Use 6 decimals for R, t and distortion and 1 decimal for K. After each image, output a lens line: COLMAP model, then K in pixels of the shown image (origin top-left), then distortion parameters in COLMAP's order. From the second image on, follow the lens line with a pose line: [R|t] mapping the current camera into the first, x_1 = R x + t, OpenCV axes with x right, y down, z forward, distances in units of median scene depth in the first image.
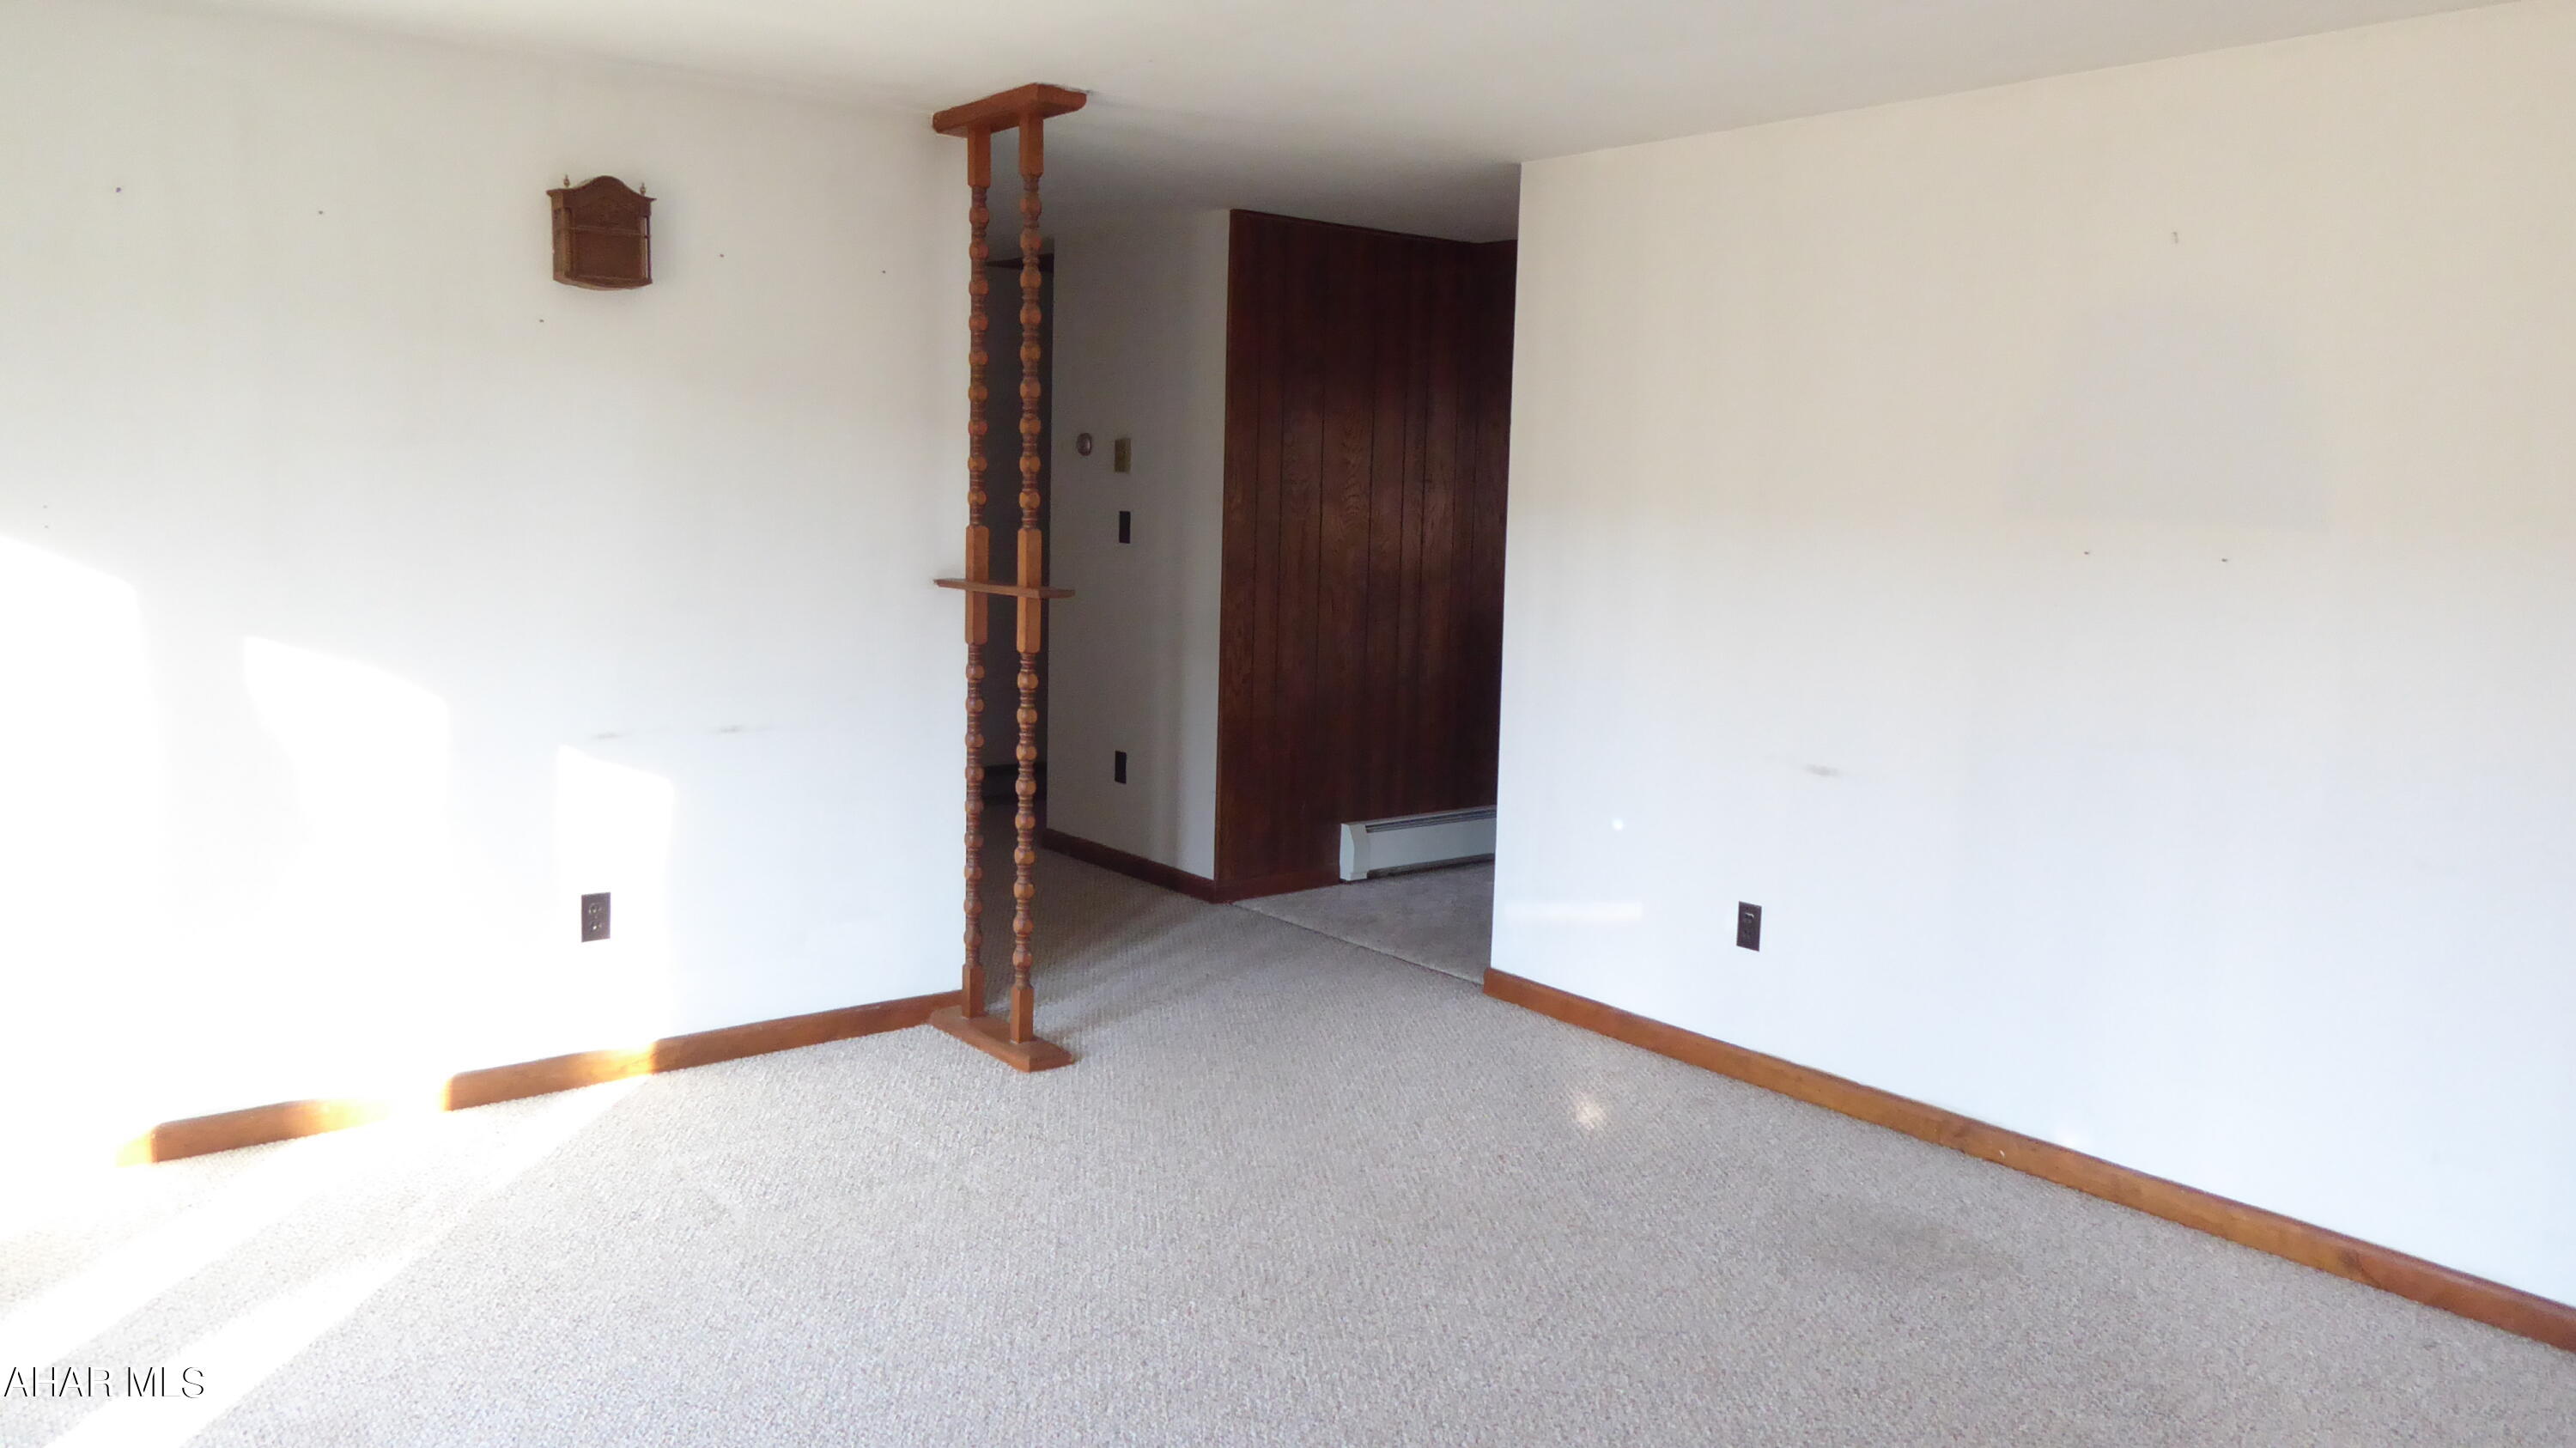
lens RADIAL K [[1831.3, 0, 1268.2], [0, 1831.3, 707.7], [0, 0, 1]] dist [-0.018613, -0.001232]
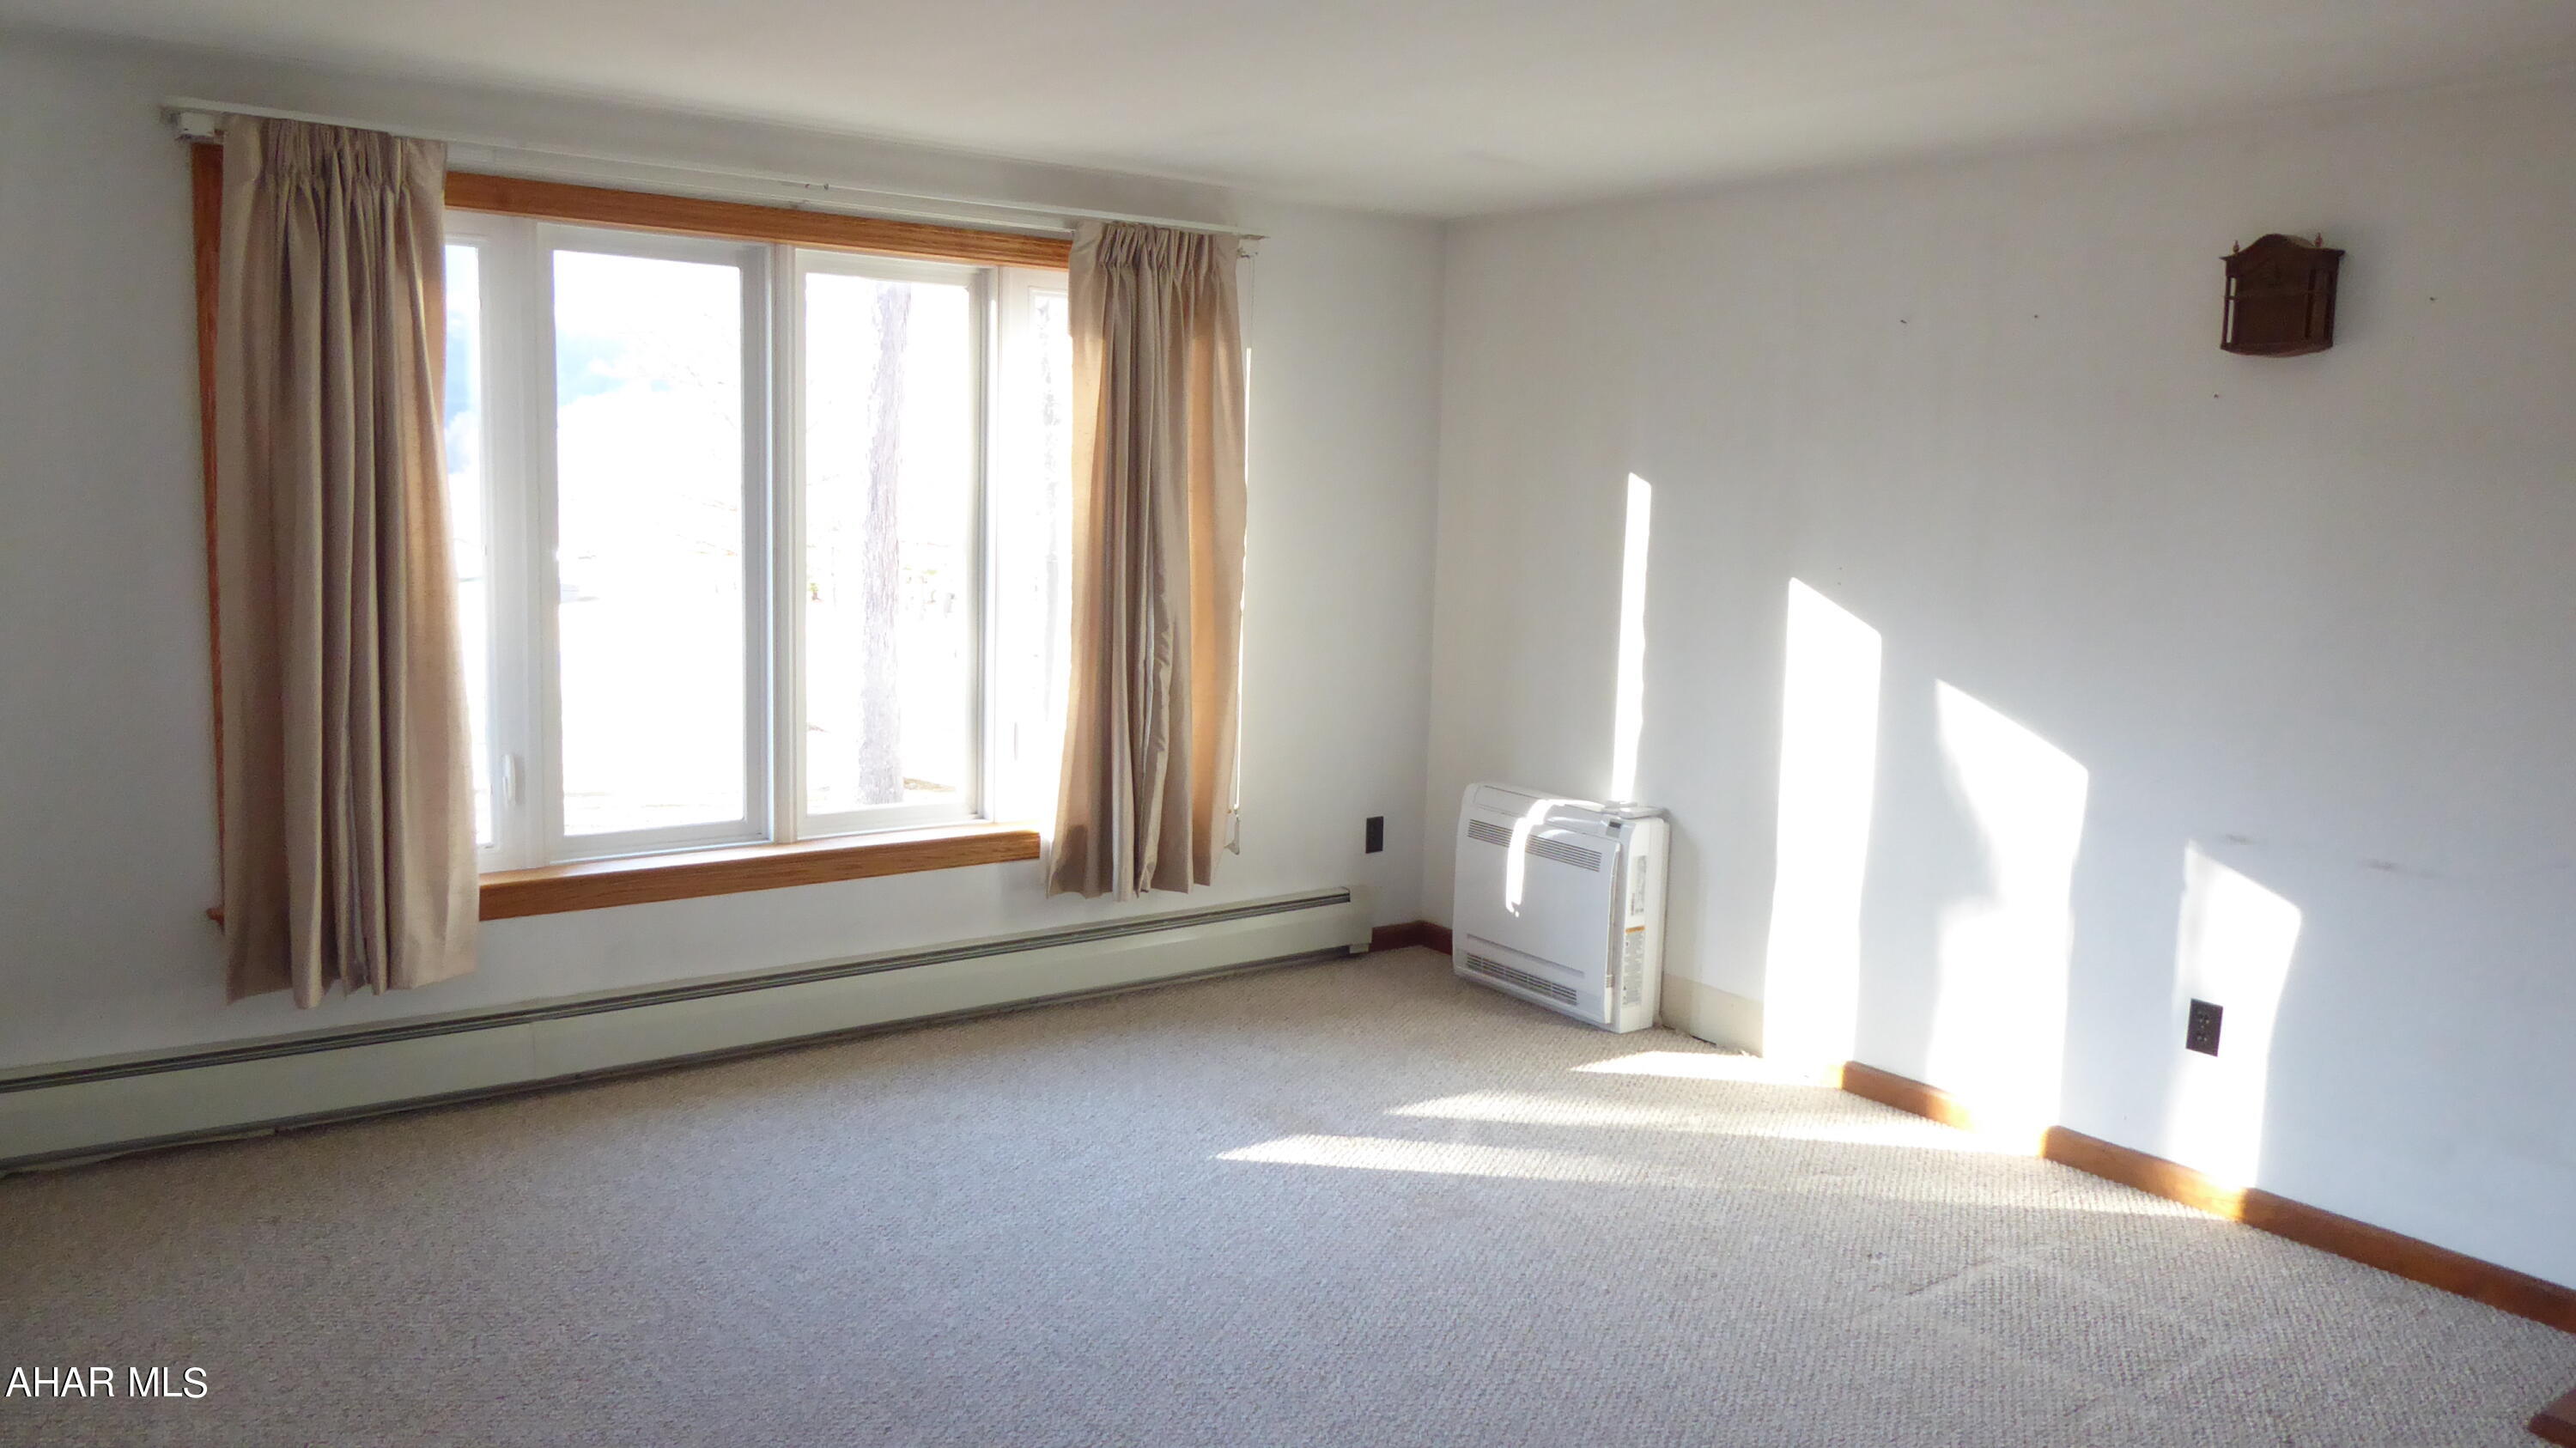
lens RADIAL K [[1831.3, 0, 1284.1], [0, 1831.3, 717.8], [0, 0, 1]] dist [-0.018613, -0.001232]
pose [[-0.043570, 0.104649, -0.993554, 0.557253], [-0.142809, 0.983633, 0.109867, -0.075840], [0.988791, 0.146676, -0.027912, 0.533178]]
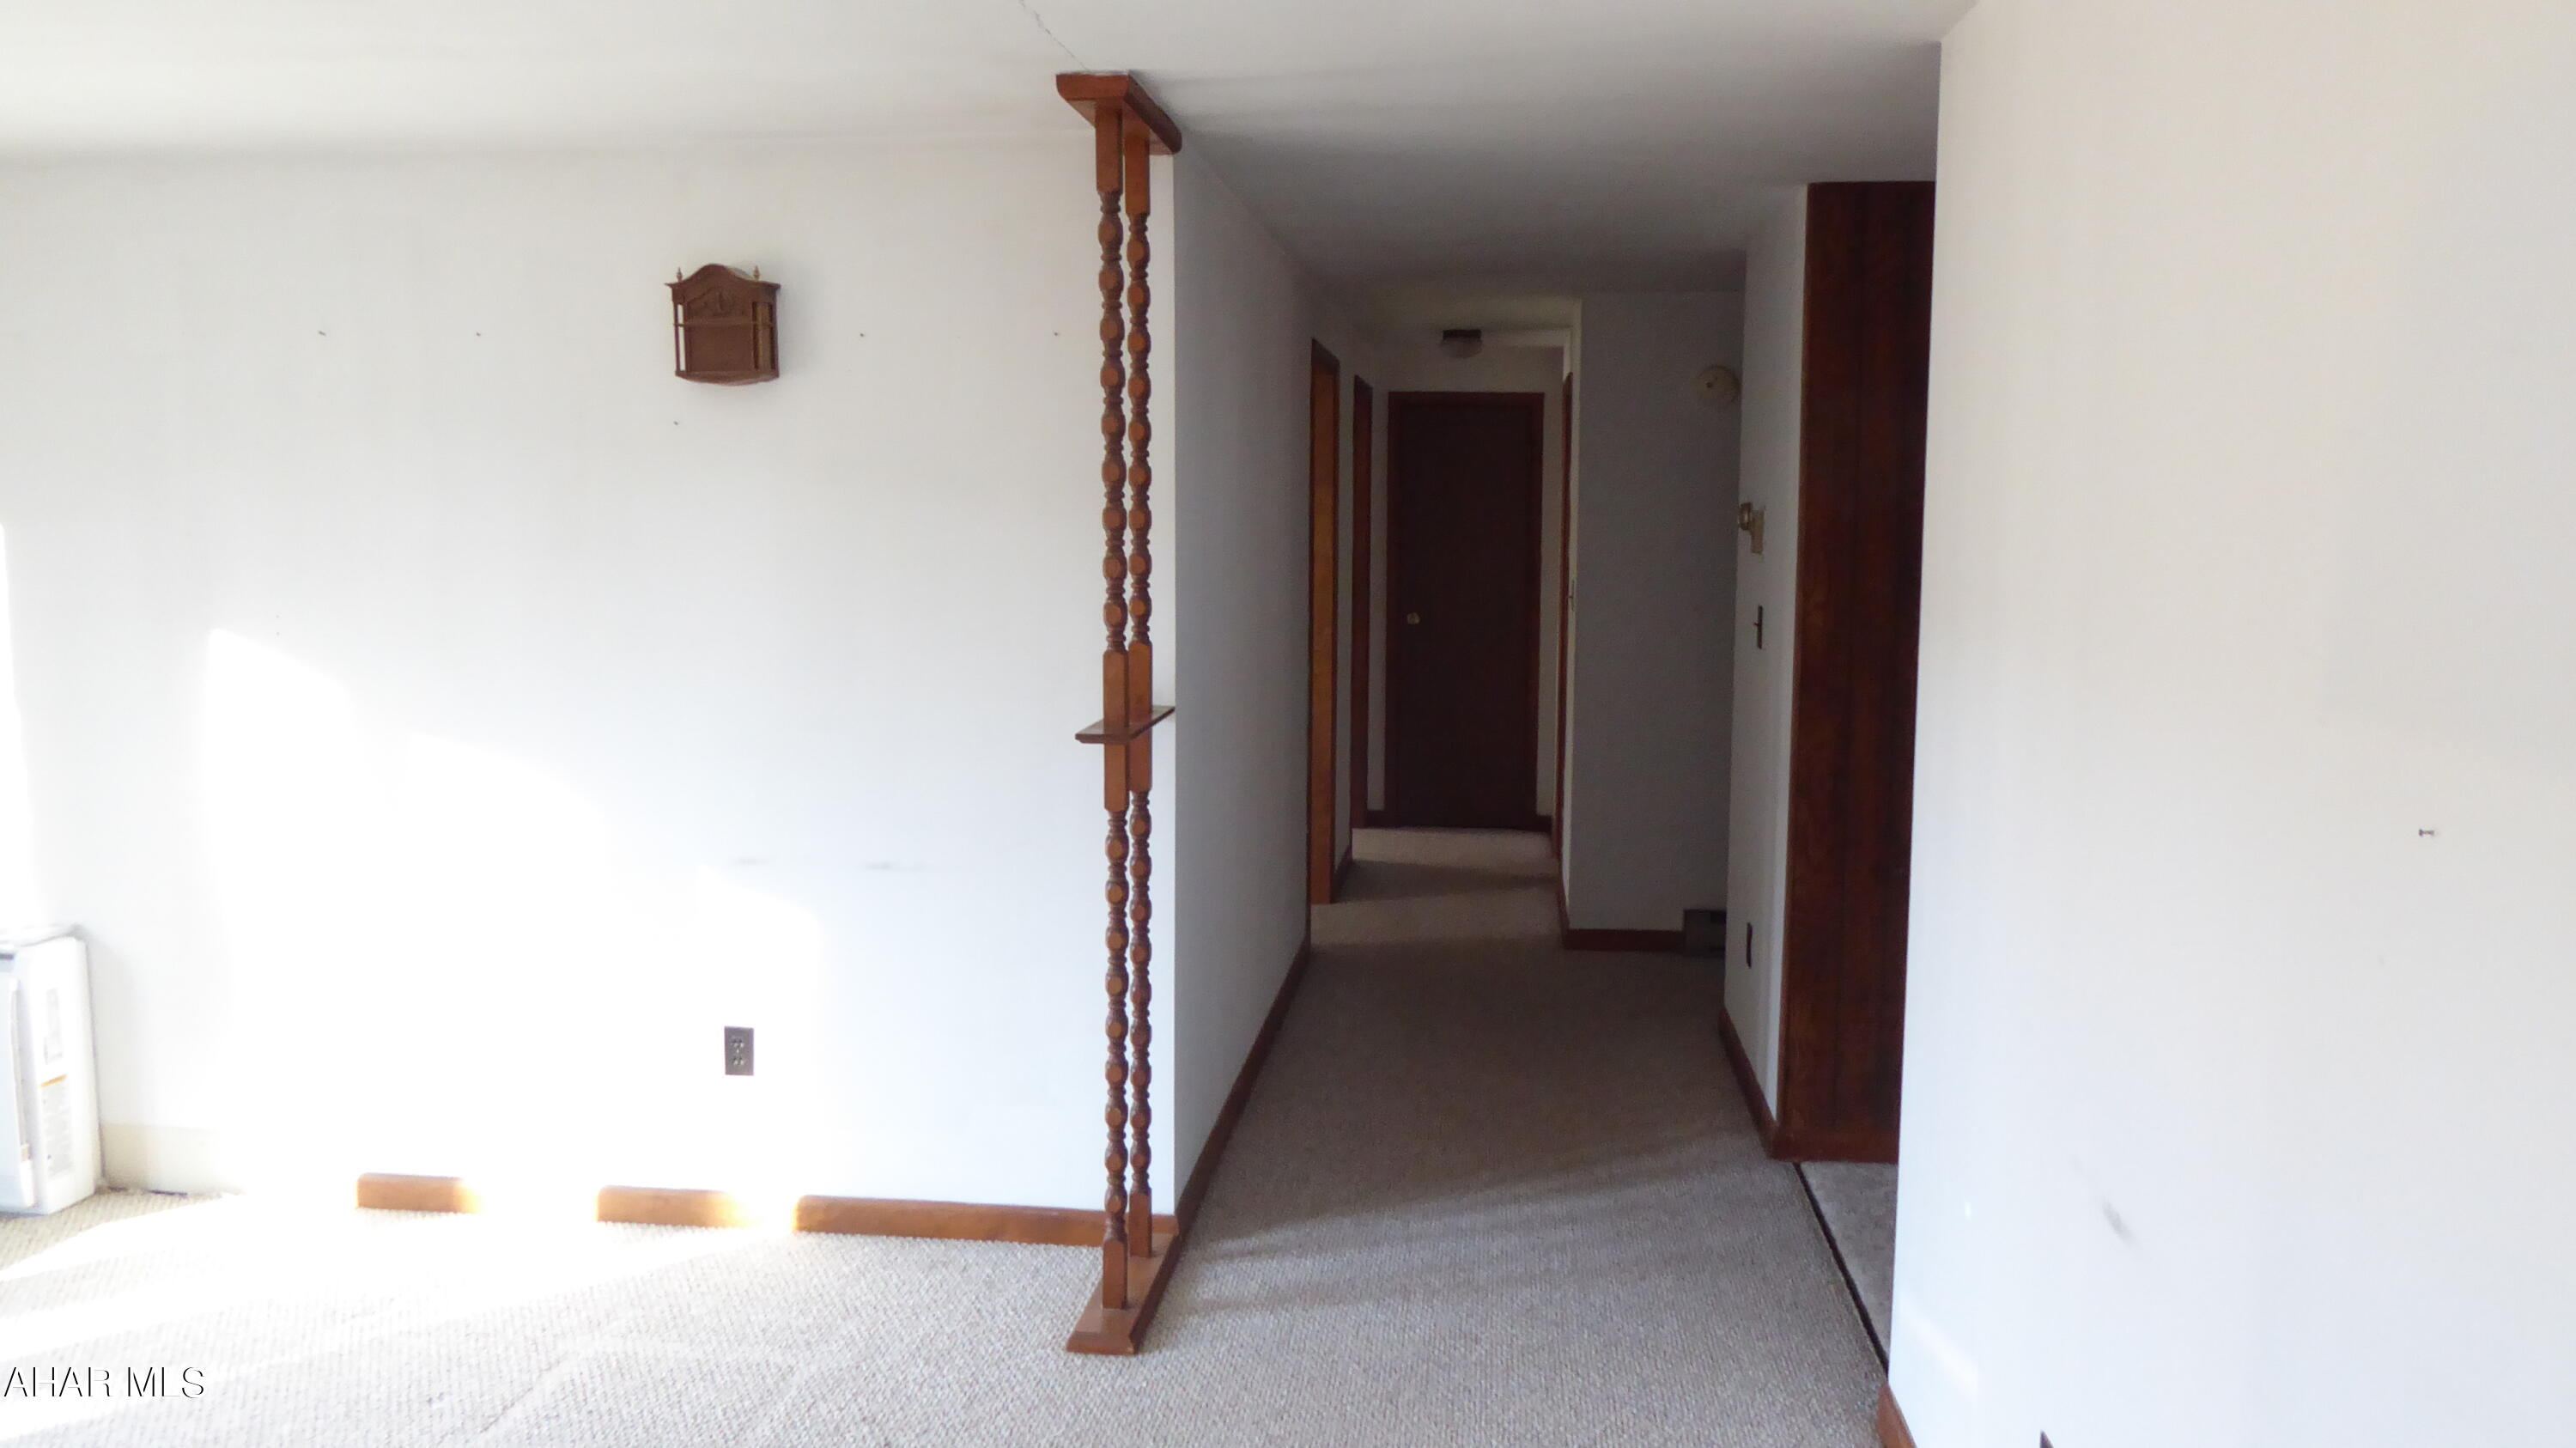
lens RADIAL K [[1831.3, 0, 1333.8], [0, 1831.3, 719.4], [0, 0, 1]] dist [-0.018613, -0.001232]
pose [[0.710163, 0.057817, -0.701659, 0.492815], [-0.070837, 0.997433, 0.010493, -0.086380], [0.700465, 0.042252, 0.712435, 0.534185]]
